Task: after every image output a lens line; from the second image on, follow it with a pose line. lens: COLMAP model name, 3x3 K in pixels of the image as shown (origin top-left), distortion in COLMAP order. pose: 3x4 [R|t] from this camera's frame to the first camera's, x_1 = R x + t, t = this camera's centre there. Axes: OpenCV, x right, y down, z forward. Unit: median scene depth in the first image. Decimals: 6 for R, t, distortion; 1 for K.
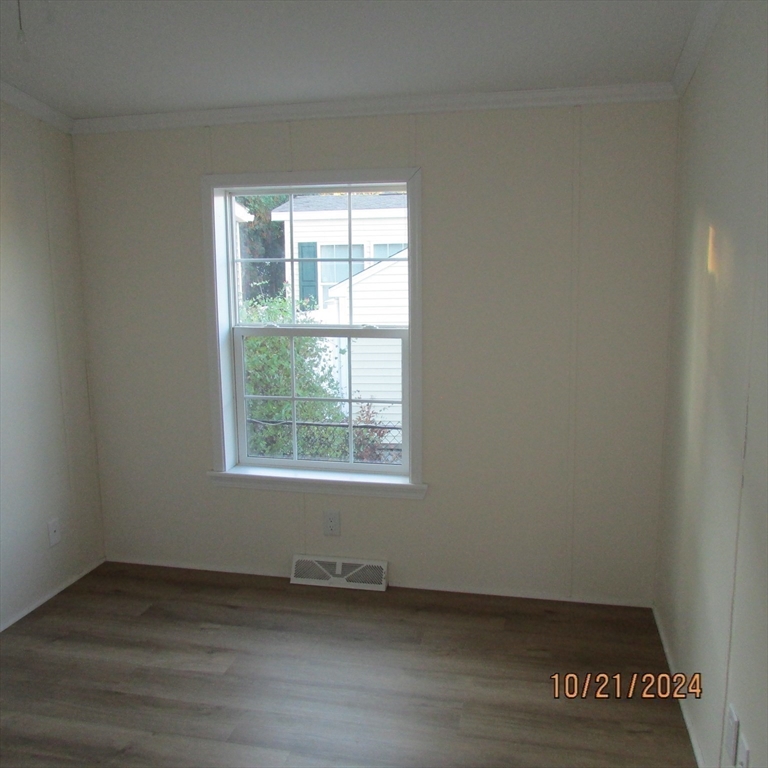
lens RADIAL K [[725.4, 0, 384.2], [0, 725.4, 387.7], [0, 0, 1]] dist [0.007635, -0.005732]
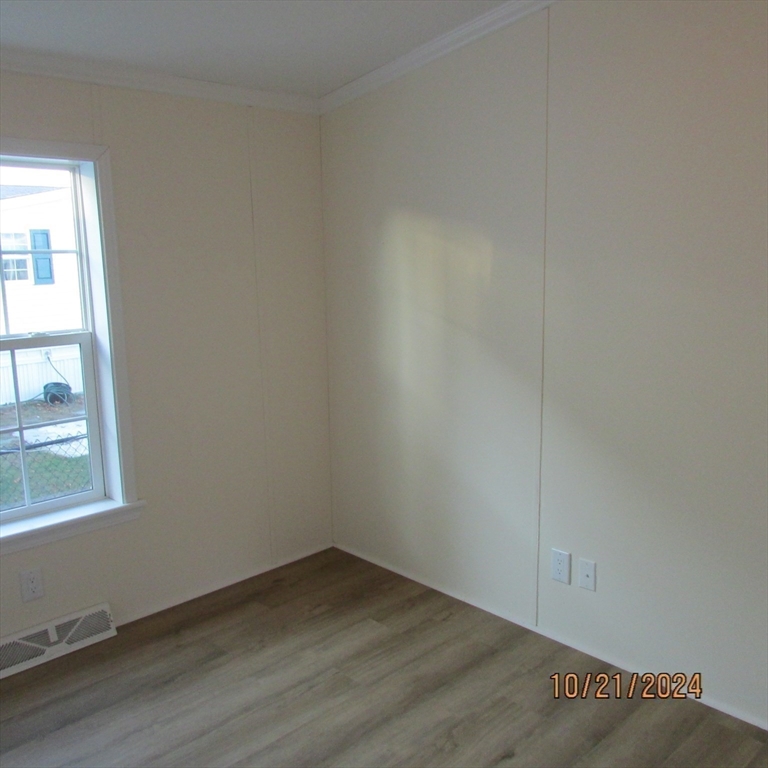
lens RADIAL K [[733.6, 0, 386.5], [0, 733.6, 383.8], [0, 0, 1]] dist [-0.031639, 0.023819]
pose [[0.568248, -0.154767, 0.808172, -0.485348], [0.153756, 0.984825, 0.080487, -0.035775], [-0.808365, 0.078524, 0.583421, 0.214334]]
